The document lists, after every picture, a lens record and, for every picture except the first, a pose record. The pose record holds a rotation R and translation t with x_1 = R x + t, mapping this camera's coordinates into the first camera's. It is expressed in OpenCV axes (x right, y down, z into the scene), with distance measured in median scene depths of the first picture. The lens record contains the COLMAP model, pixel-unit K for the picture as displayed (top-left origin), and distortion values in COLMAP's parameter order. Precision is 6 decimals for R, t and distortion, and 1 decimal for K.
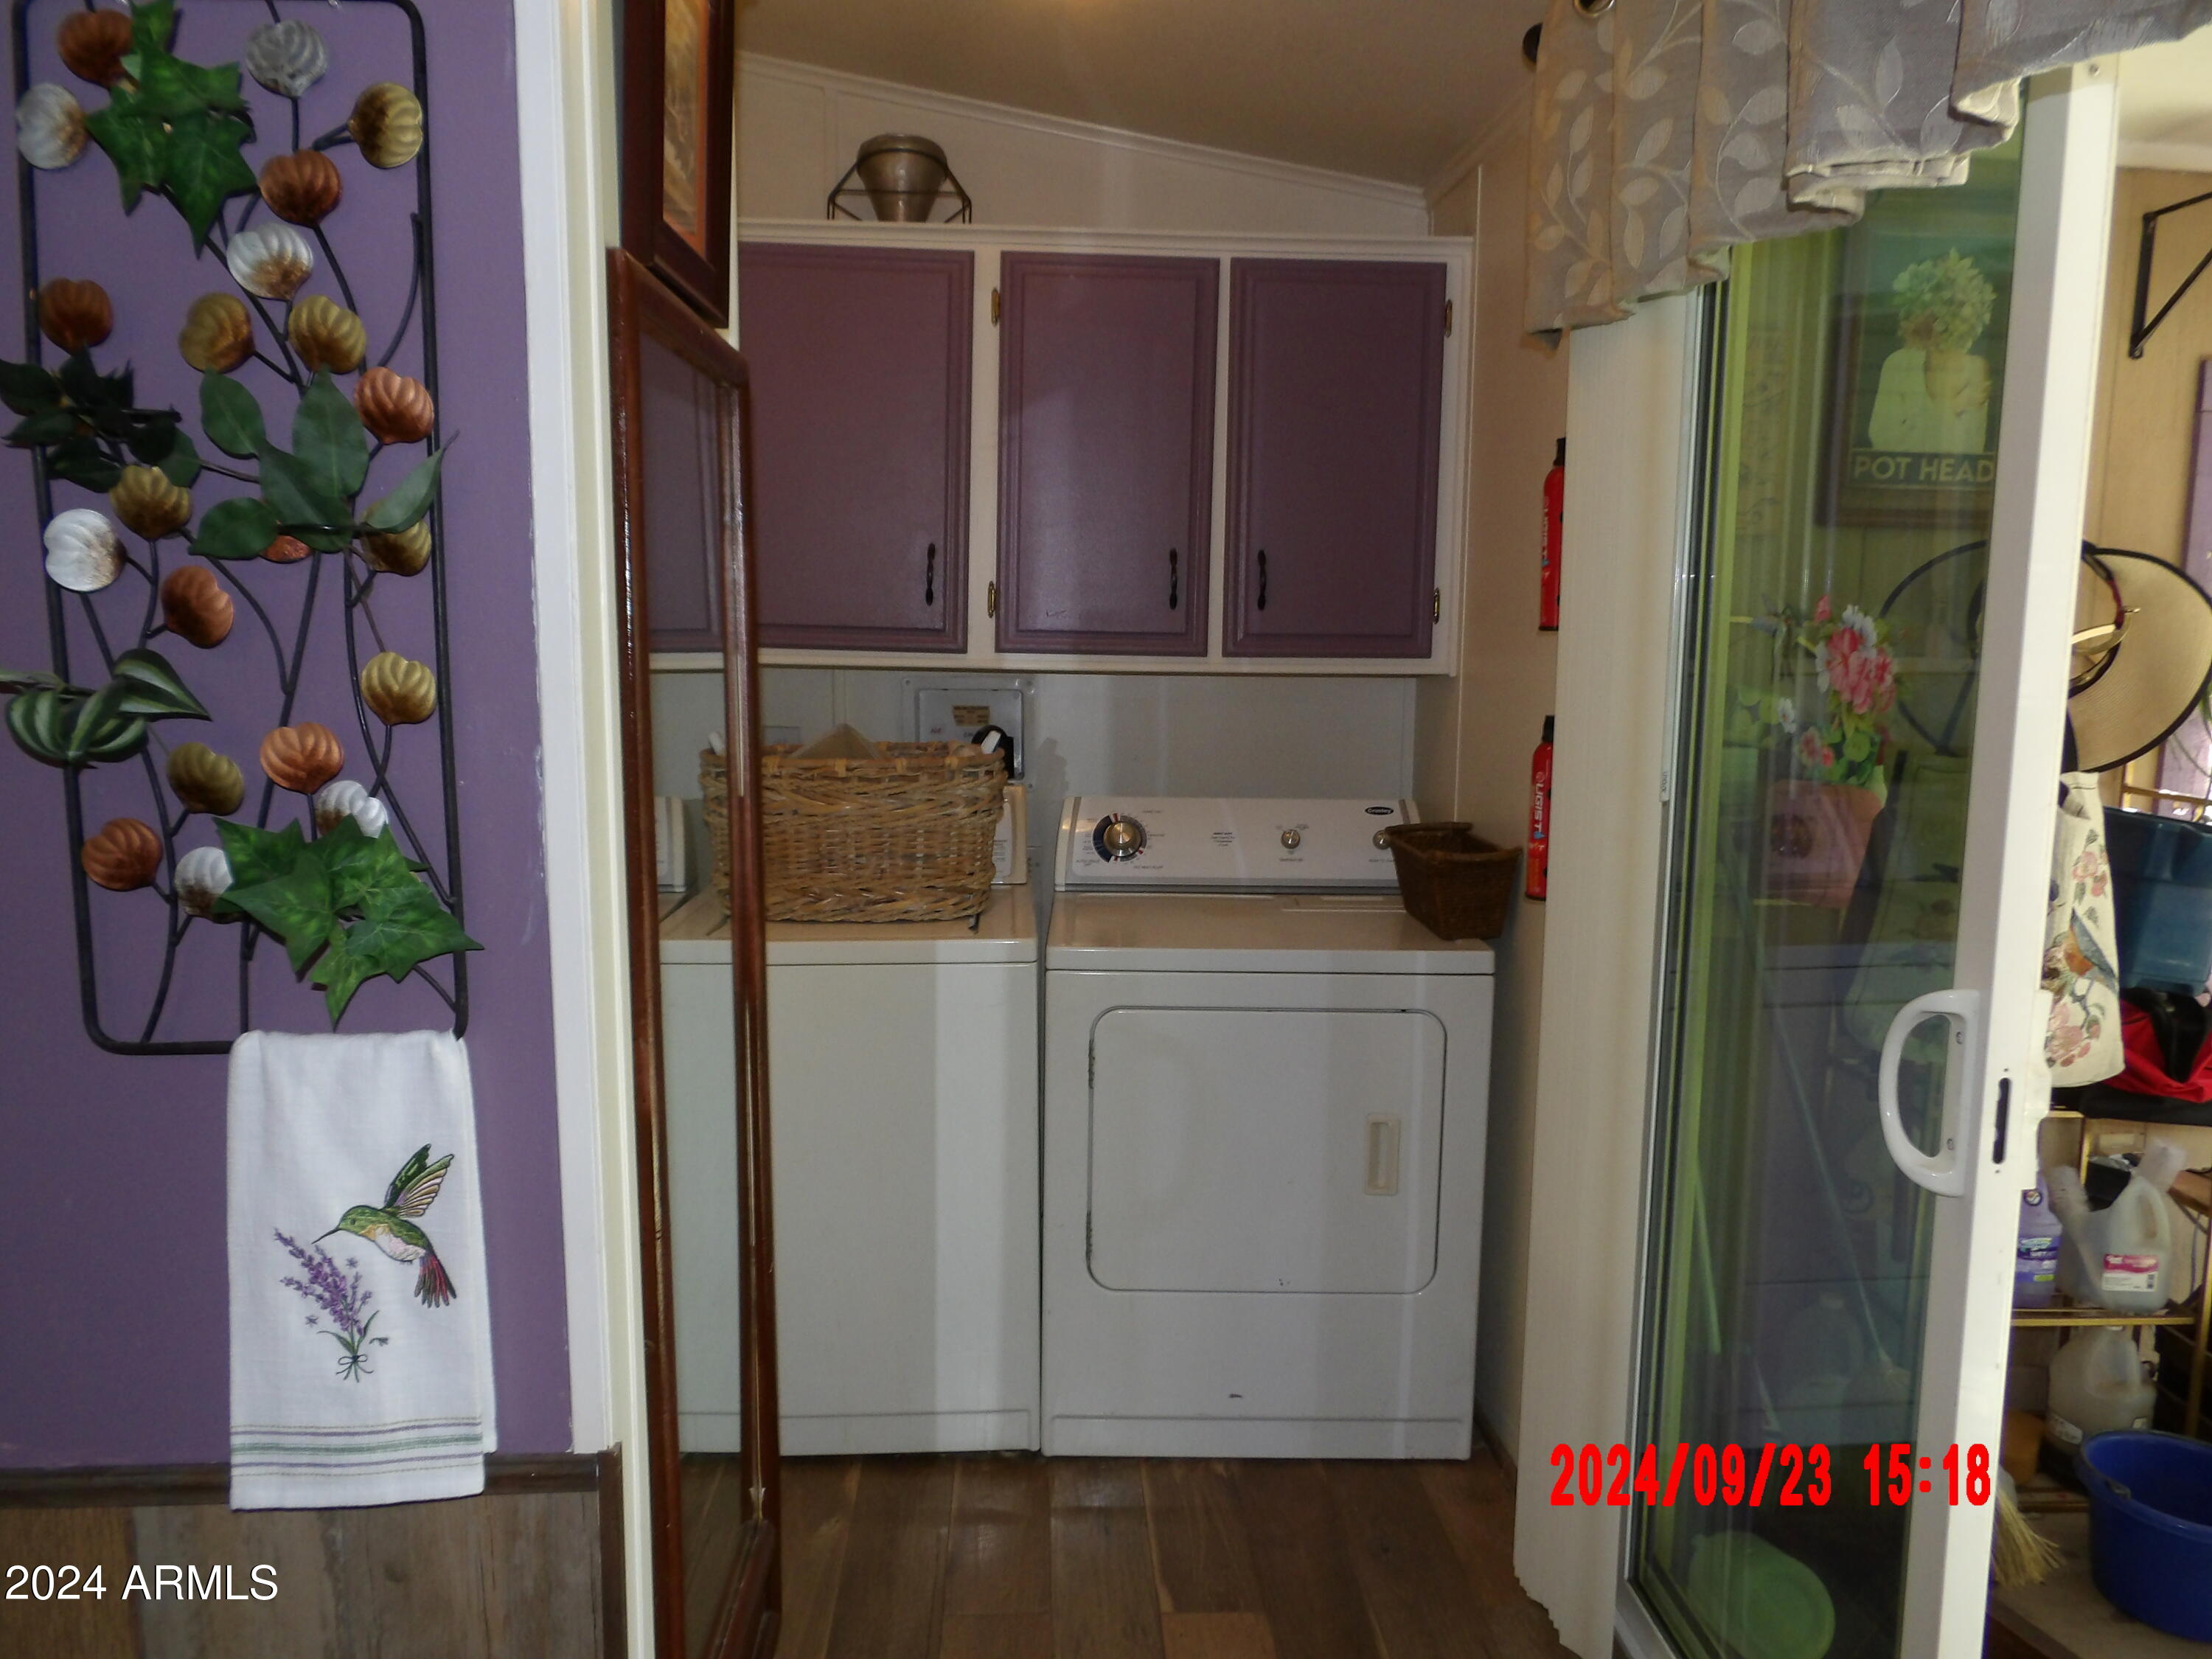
lens RADIAL K [[1546.7, 0, 1096.9], [0, 1546.7, 824.8], [0, 0, 1]] dist [-0.031222, 0.033454]
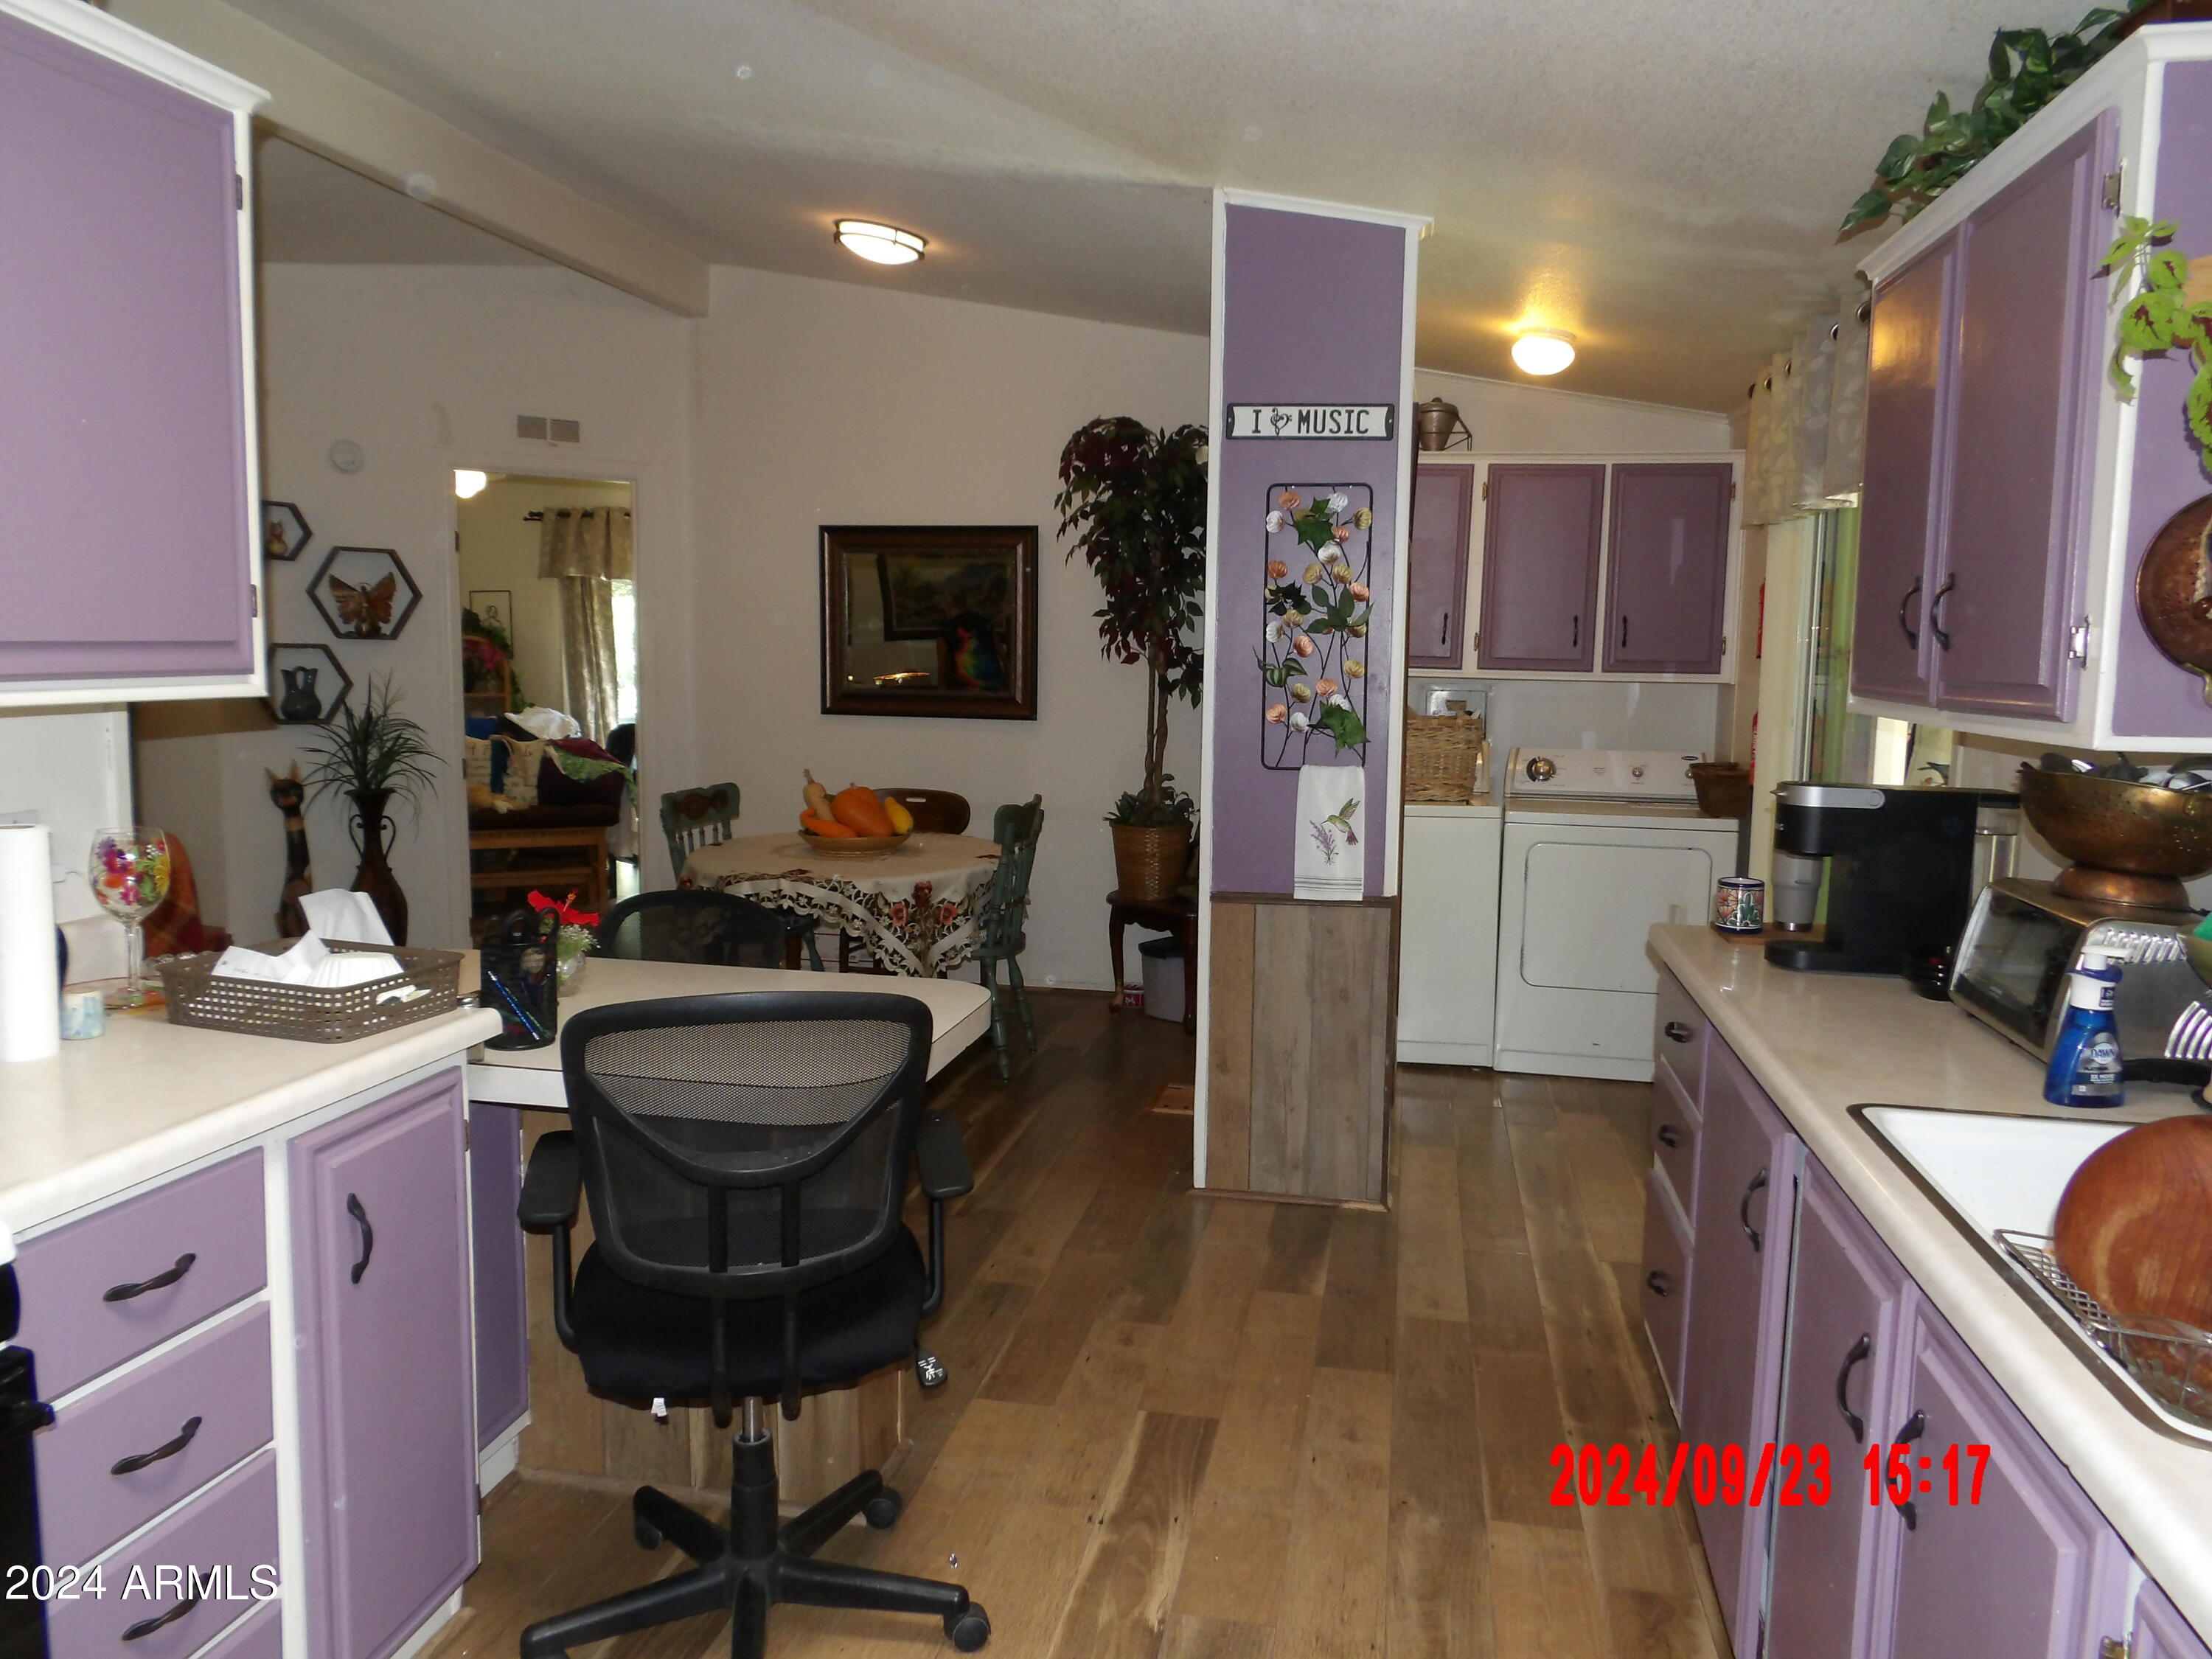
lens RADIAL K [[1546.7, 0, 1096.9], [0, 1546.7, 824.8], [0, 0, 1]] dist [-0.031222, 0.033454]
pose [[0.969629, 0.031864, -0.242497, -0.060646], [-0.036978, 0.999179, -0.016568, 0.148926], [0.241770, 0.025032, 0.970011, -1.101212]]
